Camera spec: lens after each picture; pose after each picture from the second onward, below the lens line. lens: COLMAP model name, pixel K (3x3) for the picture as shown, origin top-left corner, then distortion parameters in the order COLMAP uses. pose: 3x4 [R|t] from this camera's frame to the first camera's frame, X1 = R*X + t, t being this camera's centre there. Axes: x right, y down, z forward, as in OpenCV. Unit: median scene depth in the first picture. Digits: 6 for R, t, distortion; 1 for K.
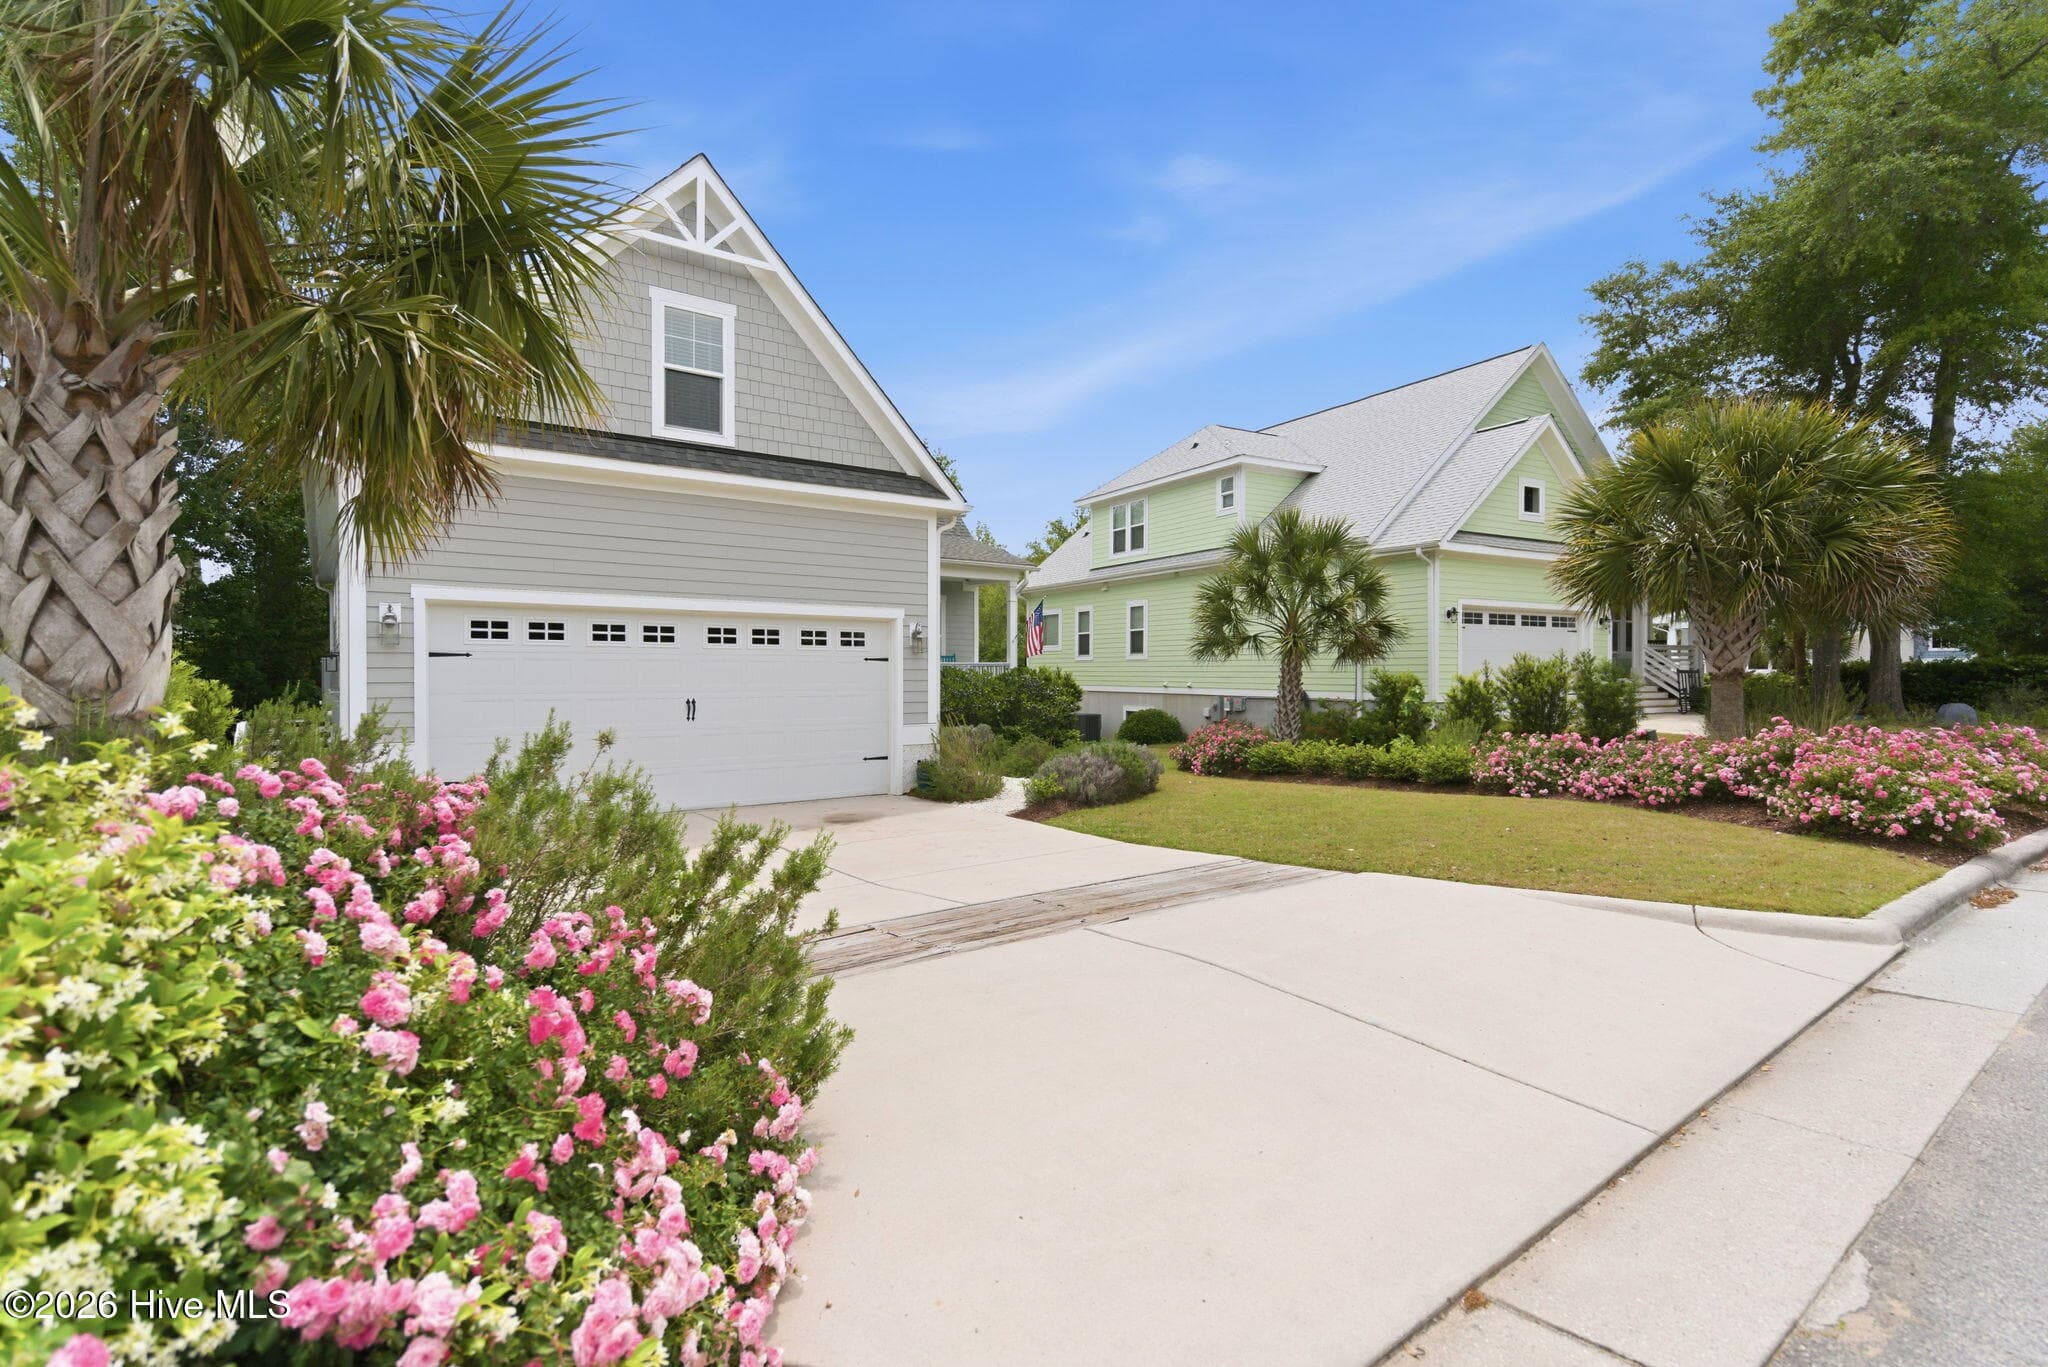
lens RADIAL K [[942.8, 0, 1013.6], [0, 942.8, 683.2], [0, 0, 1]] dist [0.000102, 0.000353]
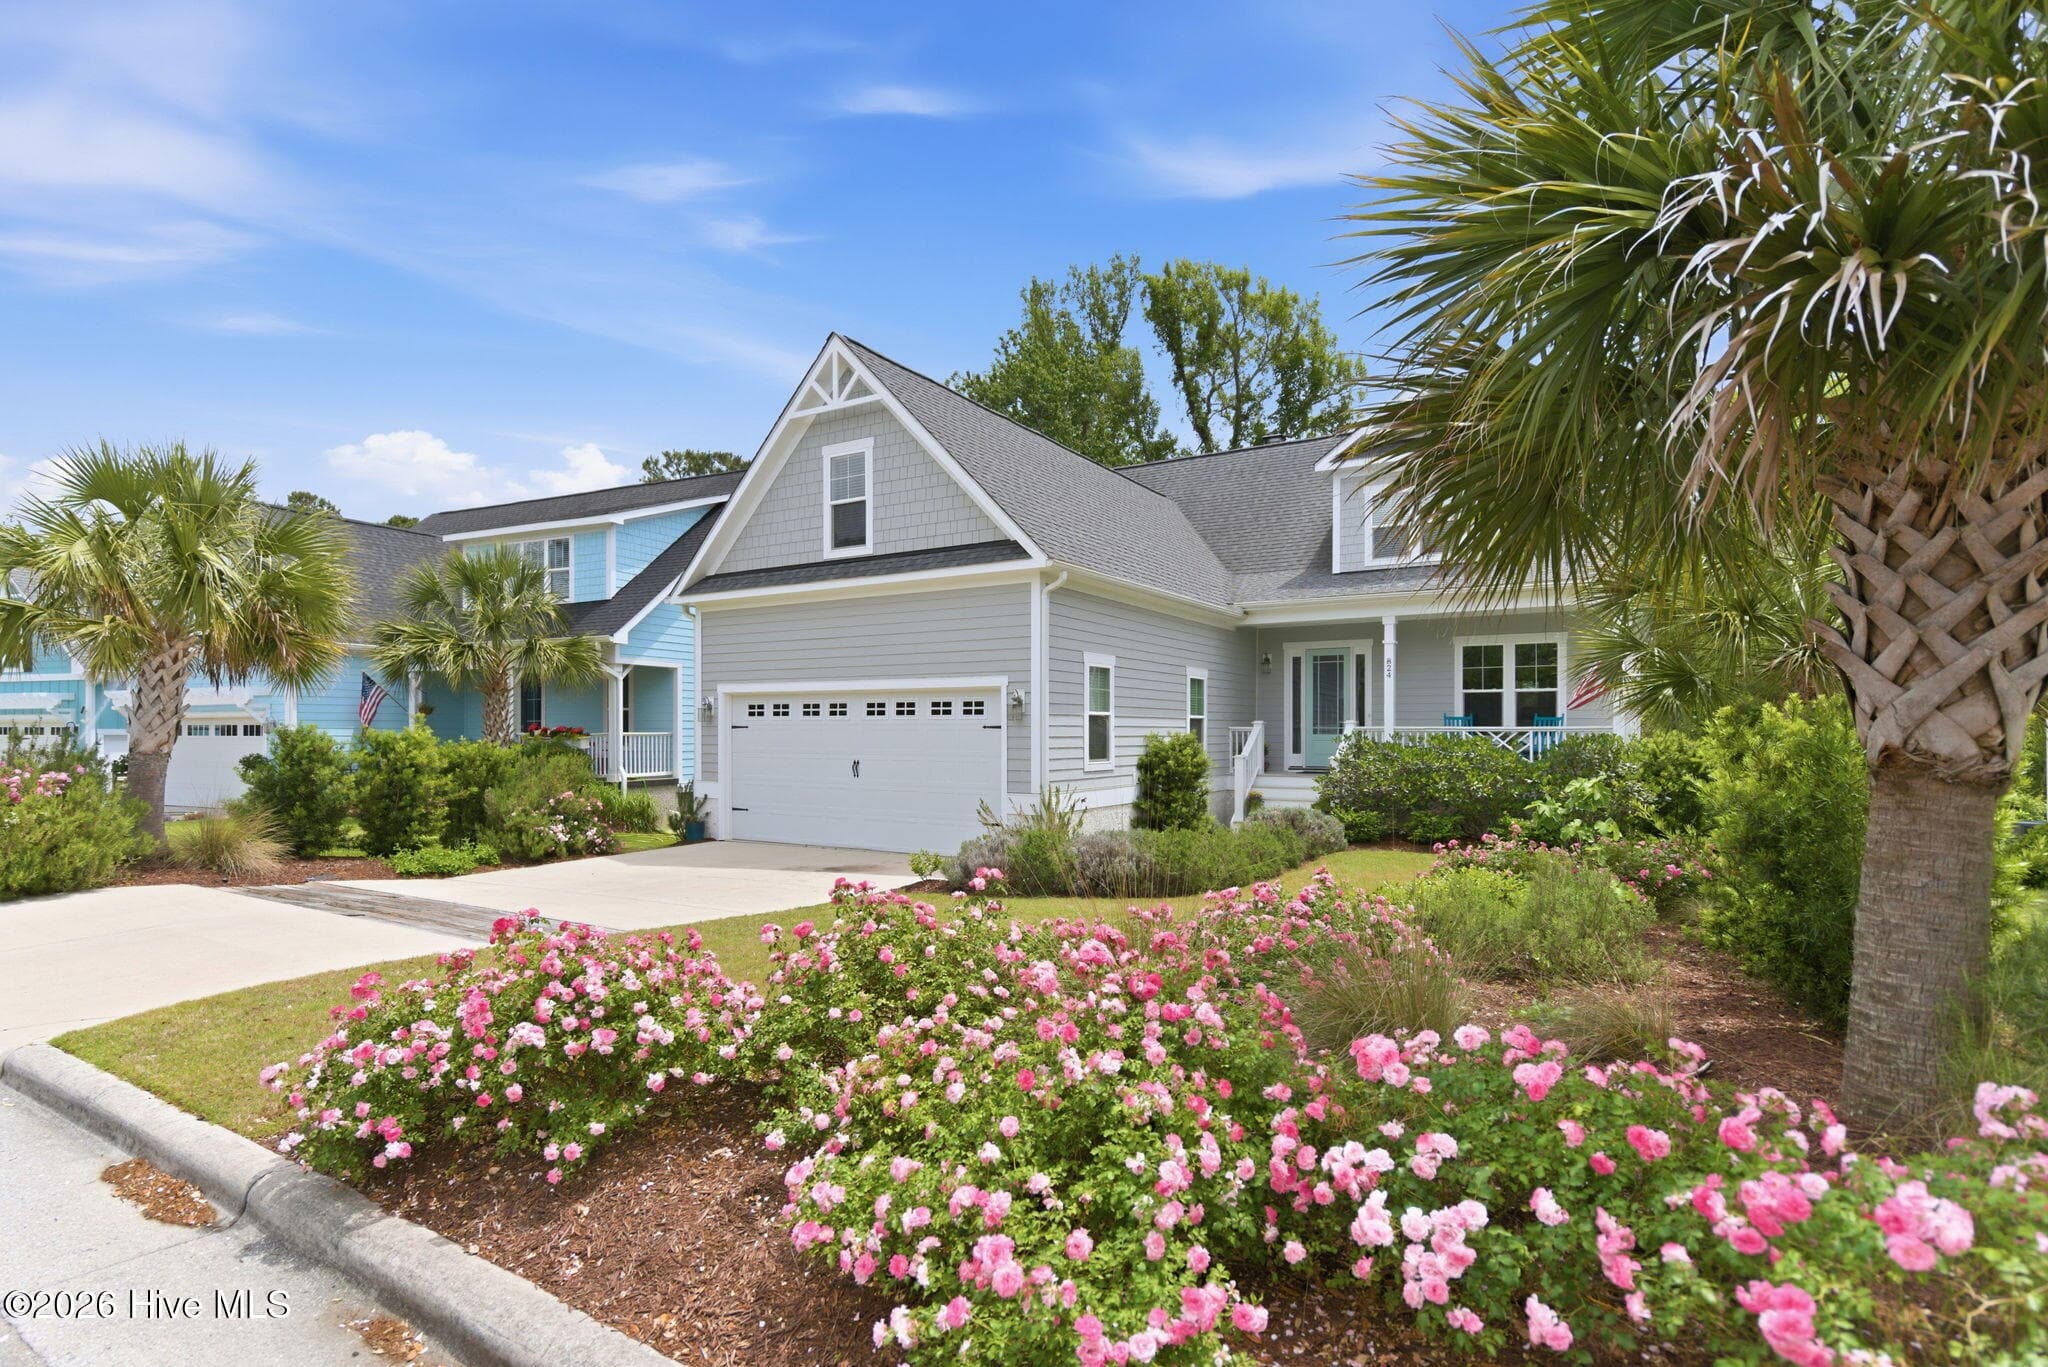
lens RADIAL K [[996.4, 0, 1028.9], [0, 996.4, 729.5], [0, 0, 1]] dist [0.001896, 0.000024]
pose [[0.388309, -0.003786, -0.921521, 1.002254], [-0.013633, 0.999859, -0.009852, -0.014695], [0.921428, 0.016389, 0.388203, 0.717759]]
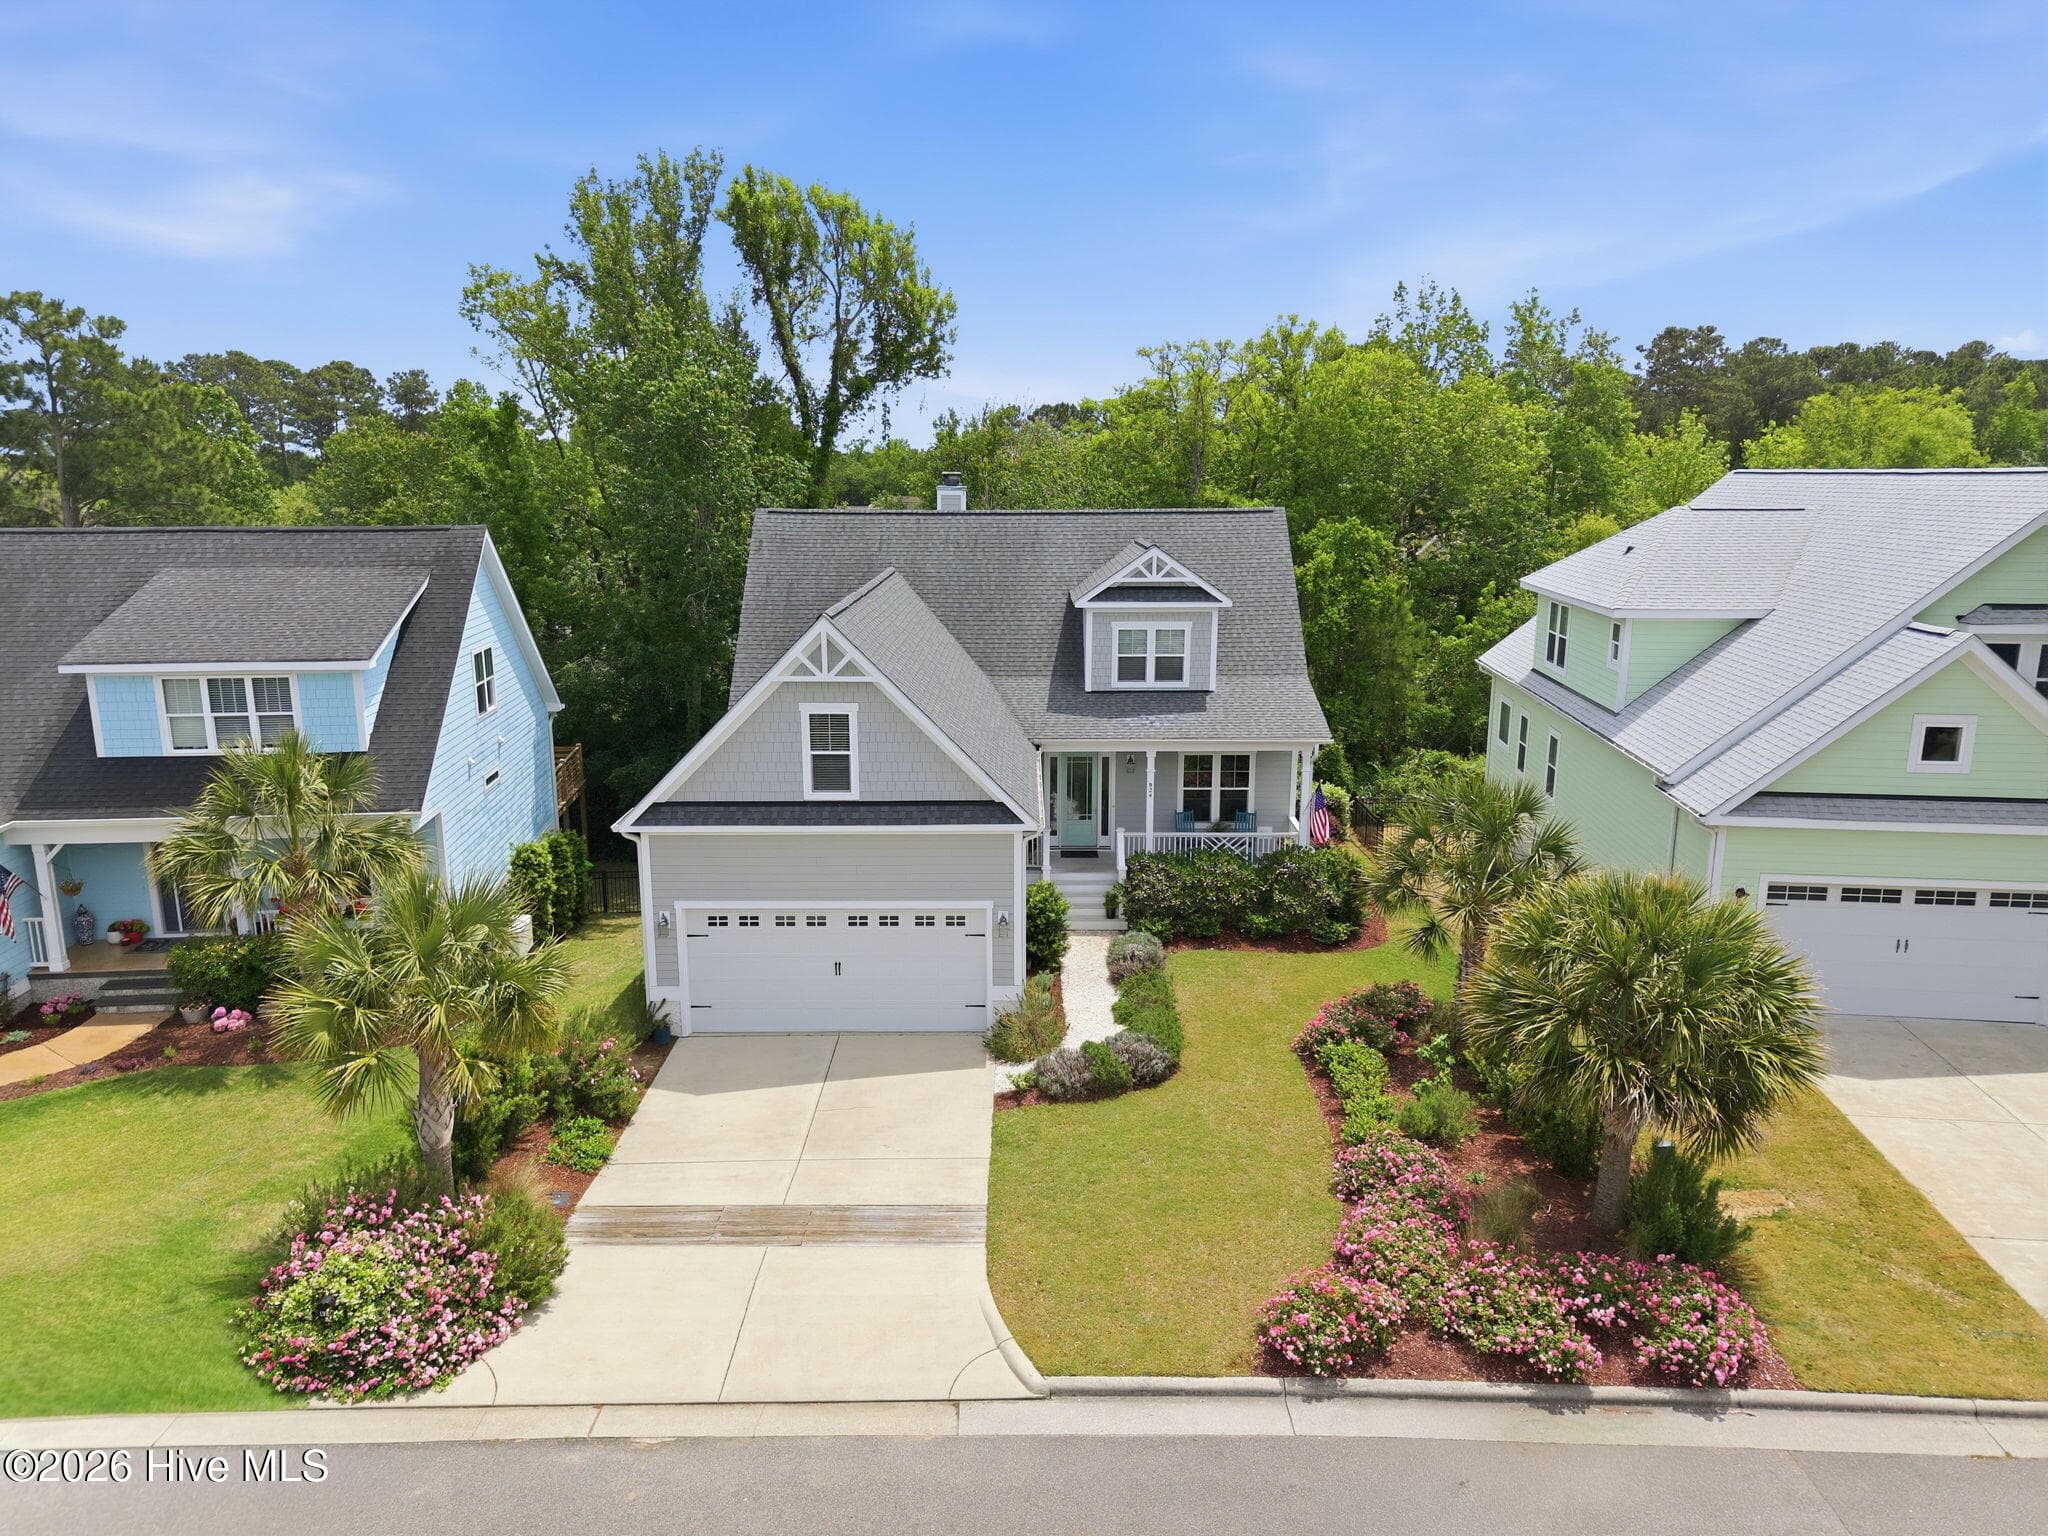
lens RADIAL K [[1332.3, 0, 1011.6], [0, 1332.3, 746.1], [0, 0, 1]] dist [0.043136, -0.047553]
pose [[0.807384, 0.113032, -0.579098, 1.108744], [-0.007717, 0.983418, 0.181190, -0.730717], [0.589976, -0.141820, 0.794868, -0.493467]]
